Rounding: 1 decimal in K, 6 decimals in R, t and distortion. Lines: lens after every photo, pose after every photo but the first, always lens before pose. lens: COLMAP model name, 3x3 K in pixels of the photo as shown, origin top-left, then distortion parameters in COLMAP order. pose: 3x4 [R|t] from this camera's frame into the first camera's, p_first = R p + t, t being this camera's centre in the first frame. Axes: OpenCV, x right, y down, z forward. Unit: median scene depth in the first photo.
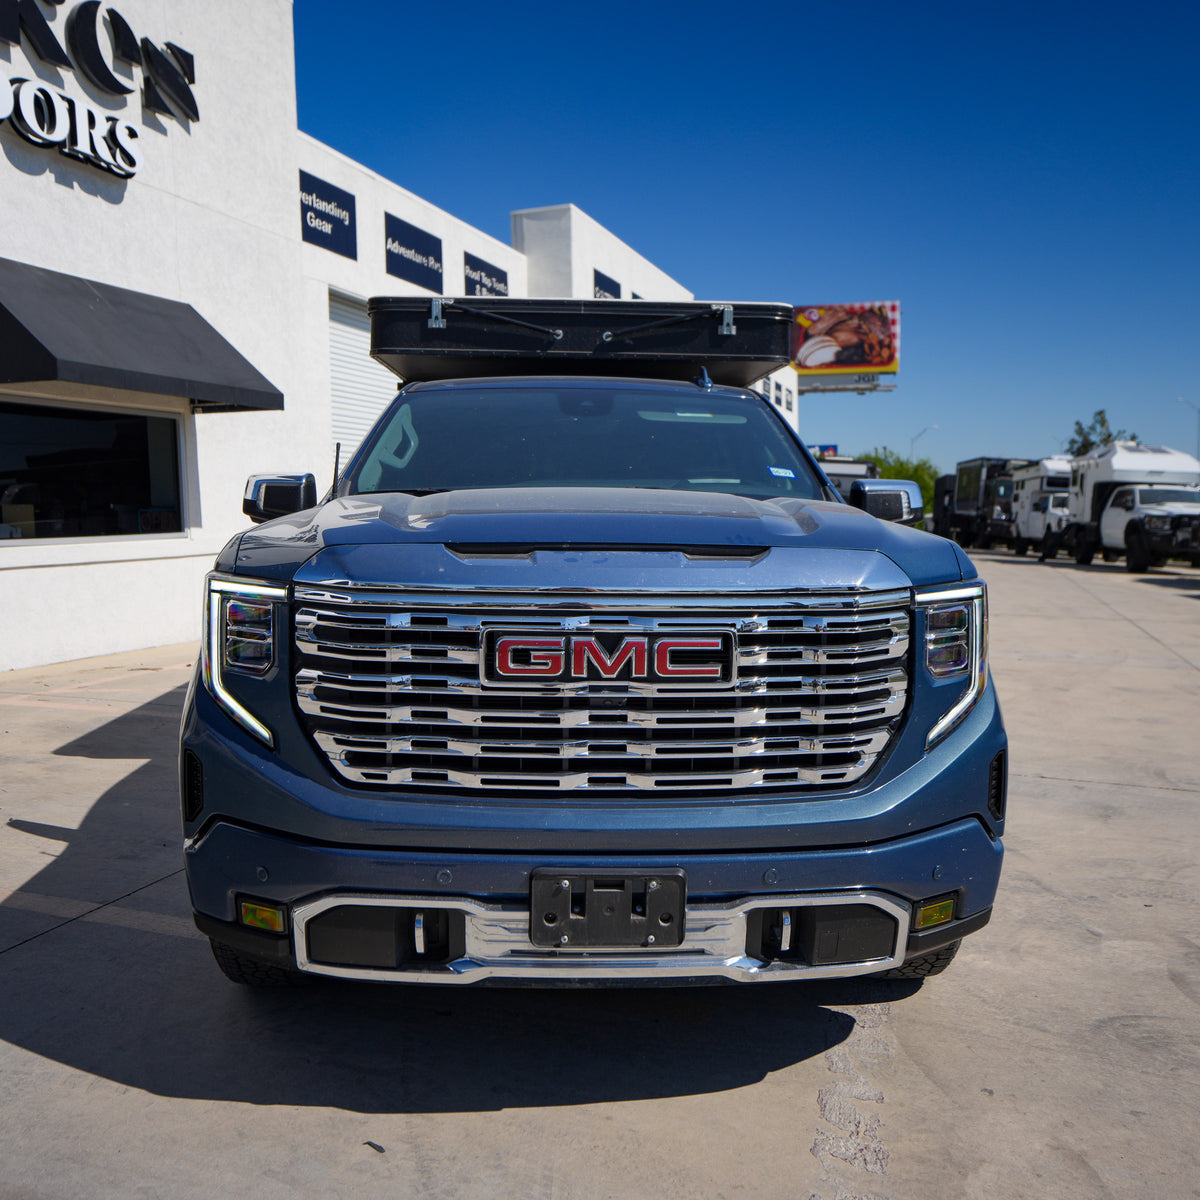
lens RADIAL K [[1092.4, 0, 608.8], [0, 1092.4, 594.0], [0, 0, 1]] dist [-0.003810, 0.007064]
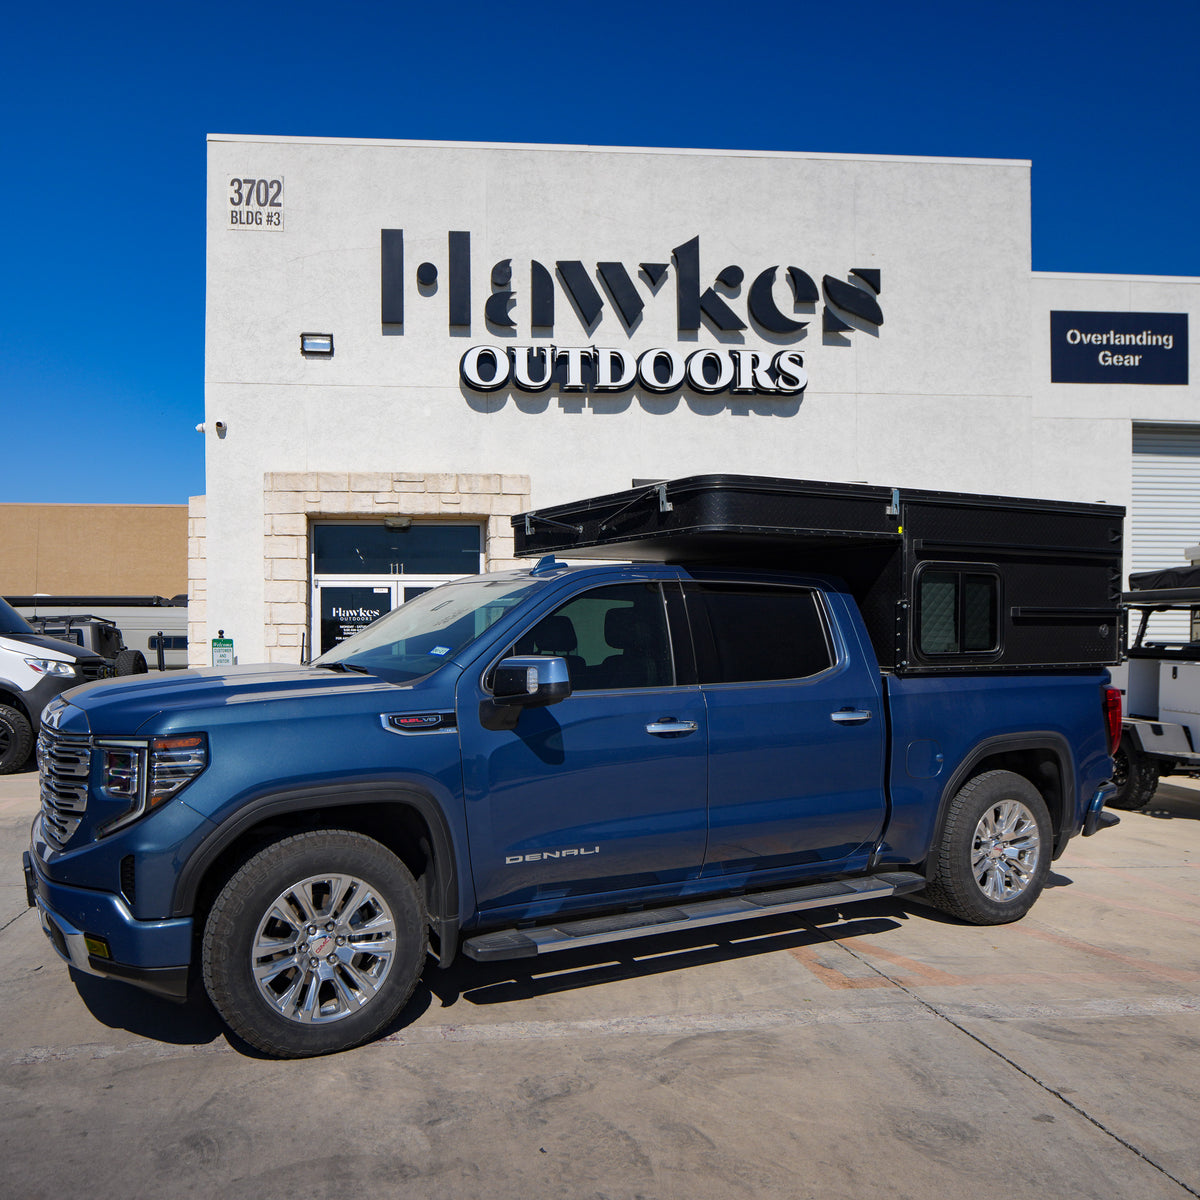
lens RADIAL K [[986.9, 0, 458.5], [0, 986.9, 655.1], [0, 0, 1]] dist [-0.006801, 0.005781]
pose [[0.385092, 0.013317, -0.922782, 0.443707], [-0.075520, 0.996997, -0.017127, -0.033484], [0.919783, 0.076284, 0.384941, 0.225627]]
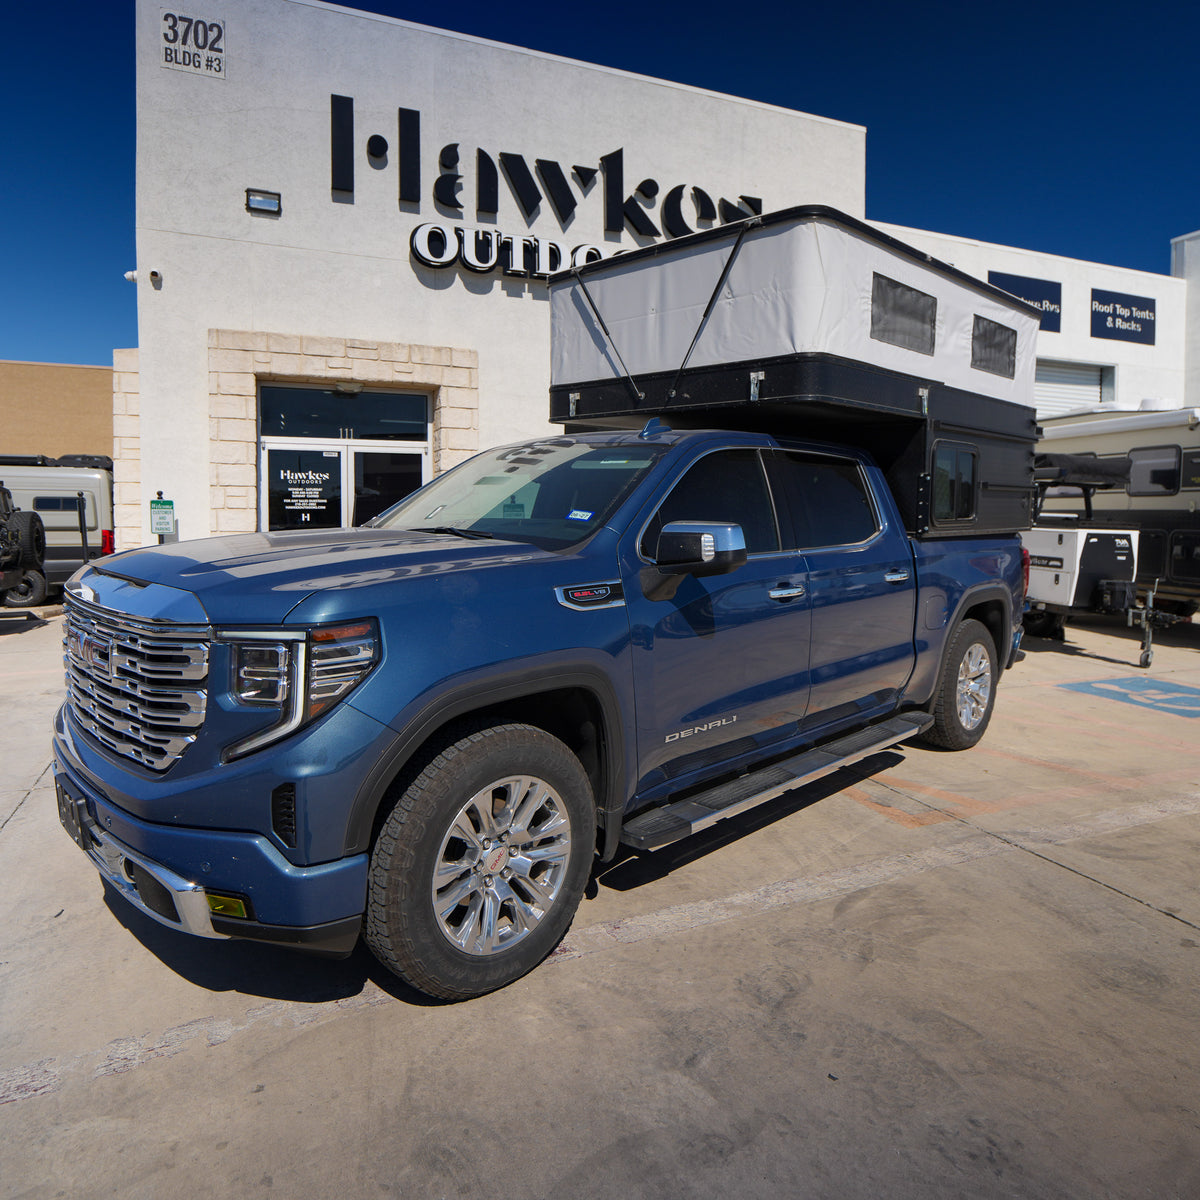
lens RADIAL K [[825.1, 0, 591.6], [0, 825.1, 544.9], [0, 0, 1]] dist [-0.004434, 0.004767]
pose [[0.660121, 0.041289, -0.750024, 0.301324], [-0.071438, 0.997413, -0.007967, -0.028512], [0.747755, 0.058839, 0.661363, 0.171605]]
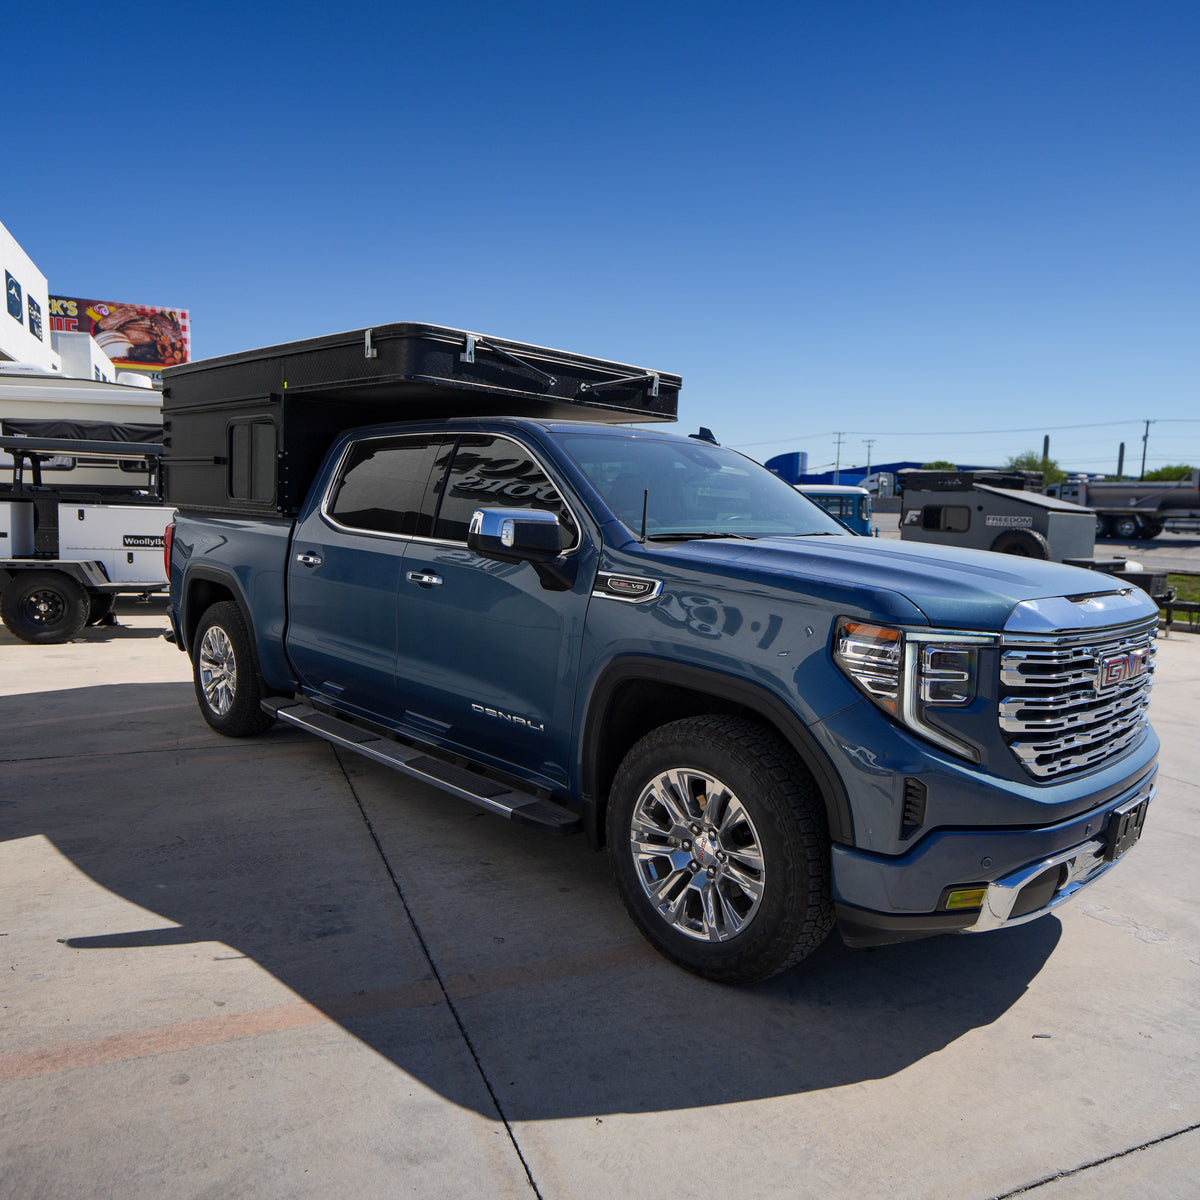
lens RADIAL K [[906.2, 0, 607.7], [0, 906.2, 598.0], [0, 0, 1]] dist [-0.007768, -0.001881]
pose [[0.736024, -0.047111, 0.675314, -0.317413], [0.023374, 0.998749, 0.044199, -0.025294], [-0.676552, -0.016747, 0.736205, 0.127057]]
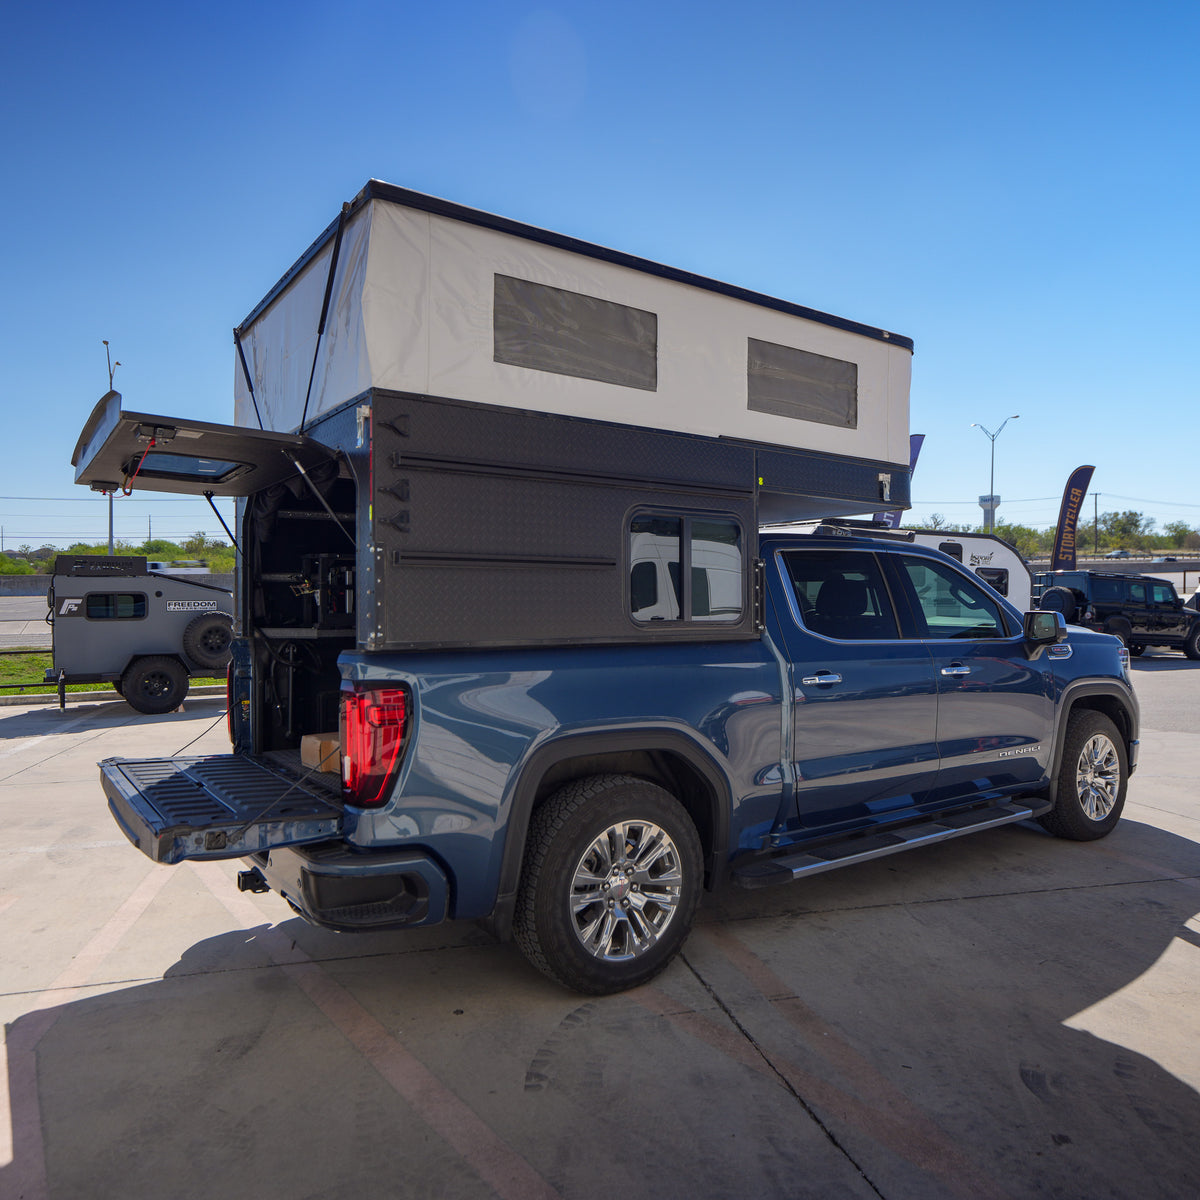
lens RADIAL K [[893.6, 0, 600.0], [0, 893.6, 600.0], [0, 0, 1]] dist [0.001105, 0.003571]
pose [[-0.546947, -0.002788, 0.837163, -0.408054], [0.071896, 0.996144, 0.050289, -0.093686], [-0.834074, 0.087694, -0.544637, 0.883955]]
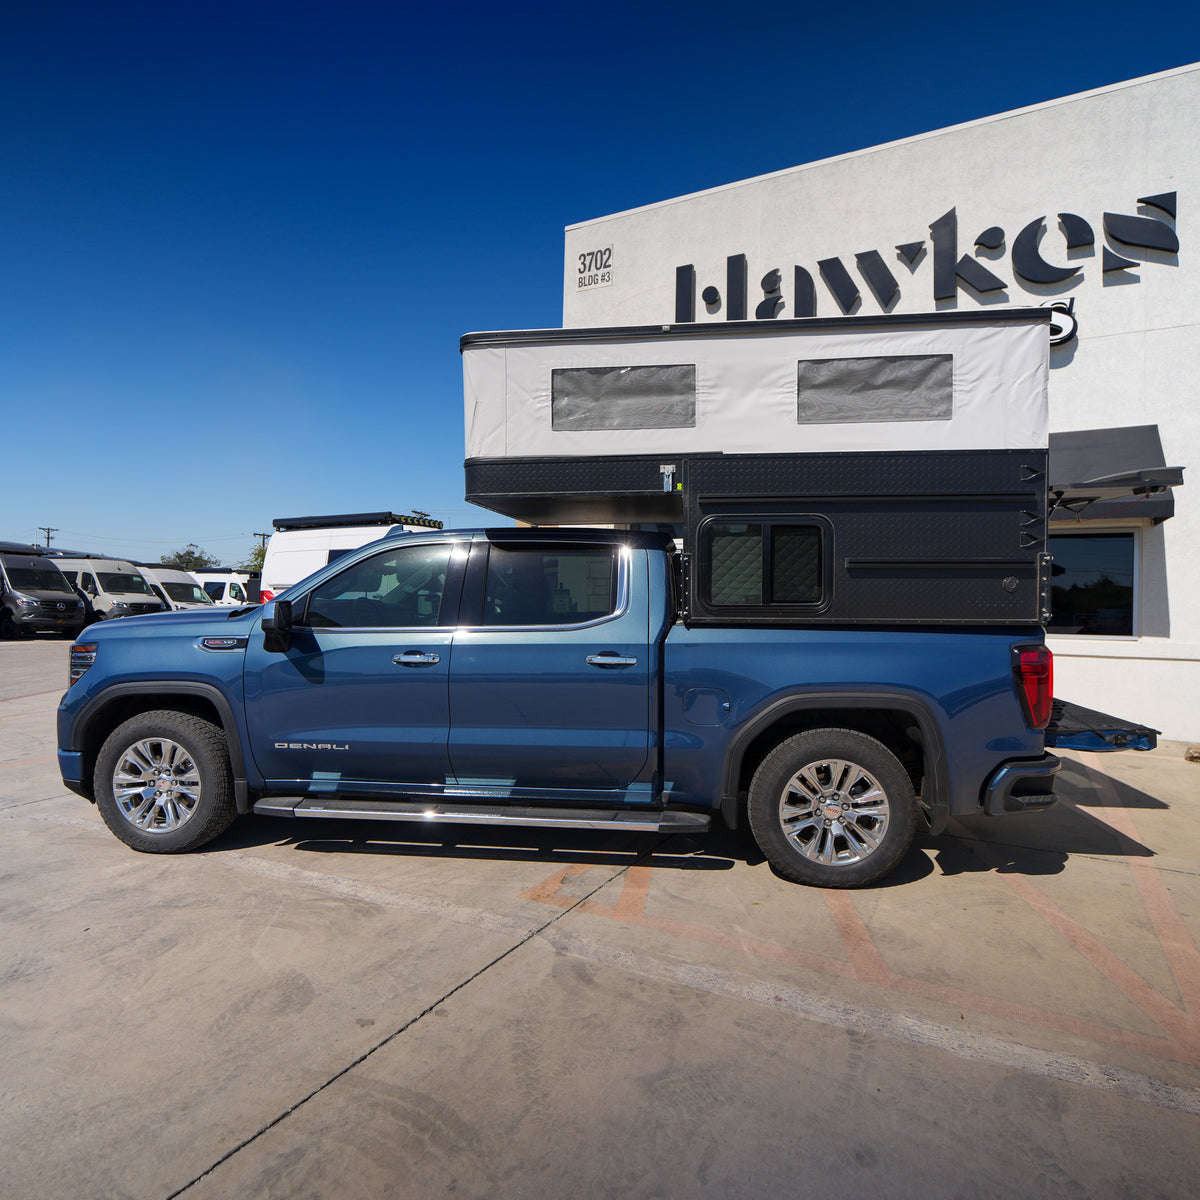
lens RADIAL K [[762.8, 0, 600.0], [0, 762.8, 600.0], [0, 0, 1]] dist [-0.006286, 0.001875]
pose [[-0.172505, 0.011057, -0.984947, 0.476998], [-0.090819, 0.995499, 0.027081, -0.068559], [0.980813, 0.094123, -0.170725, 0.644931]]
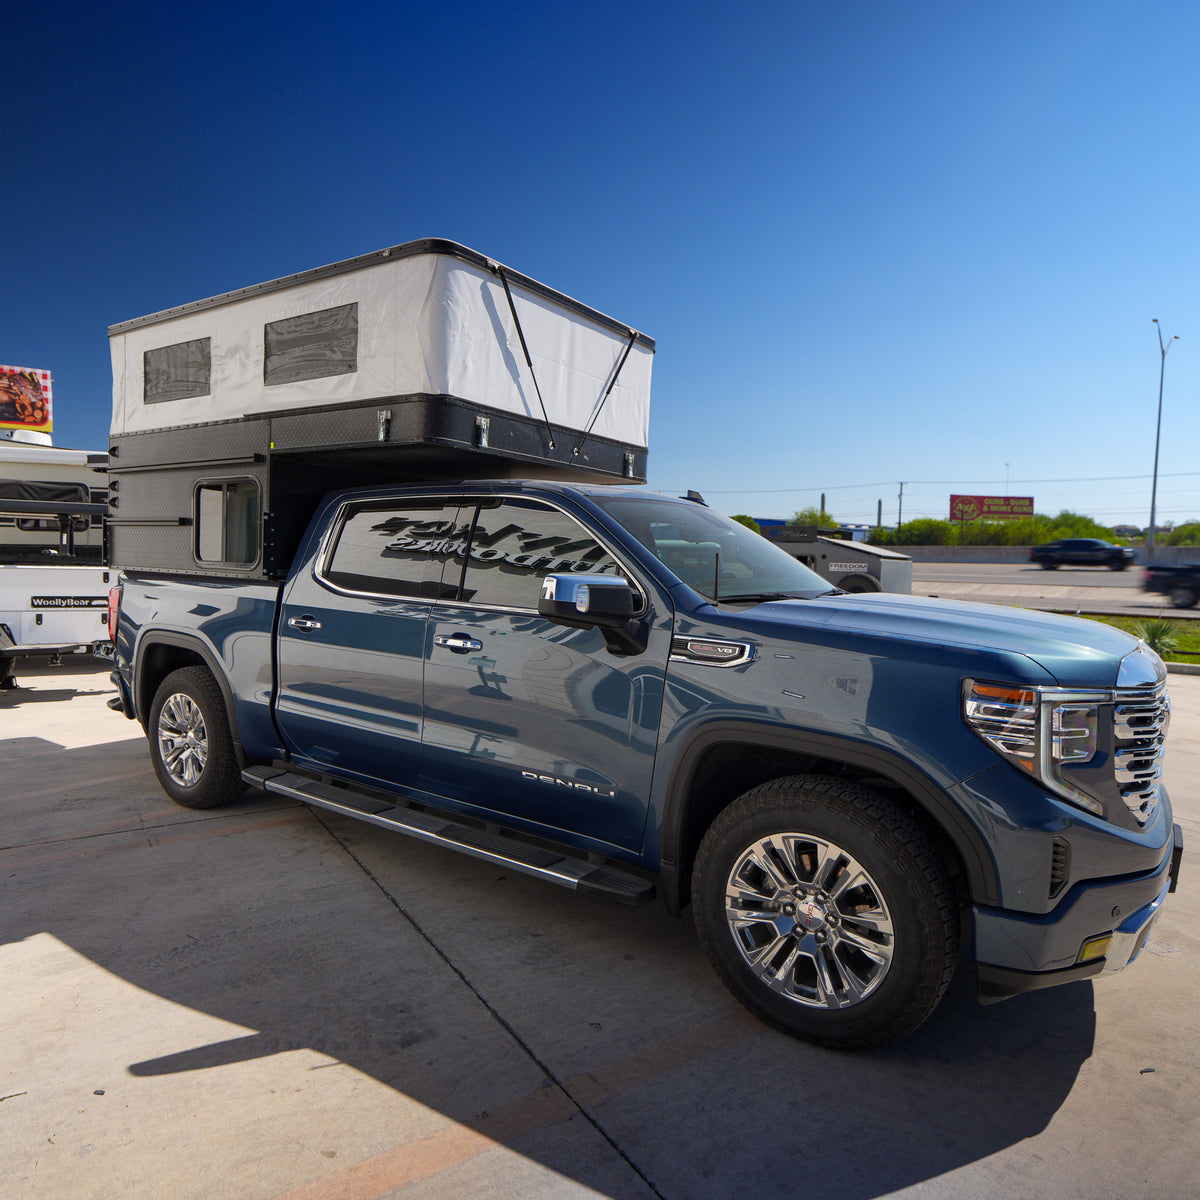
lens RADIAL K [[795.9, 0, 600.0], [0, 795.9, 600.0], [0, 0, 1]] dist [-0.001363, -0.001264]
pose [[0.601871, -0.031573, 0.797969, -0.342999], [0.044164, 0.999005, 0.006217, -0.035989], [-0.797371, 0.031500, 0.602666, 0.216679]]
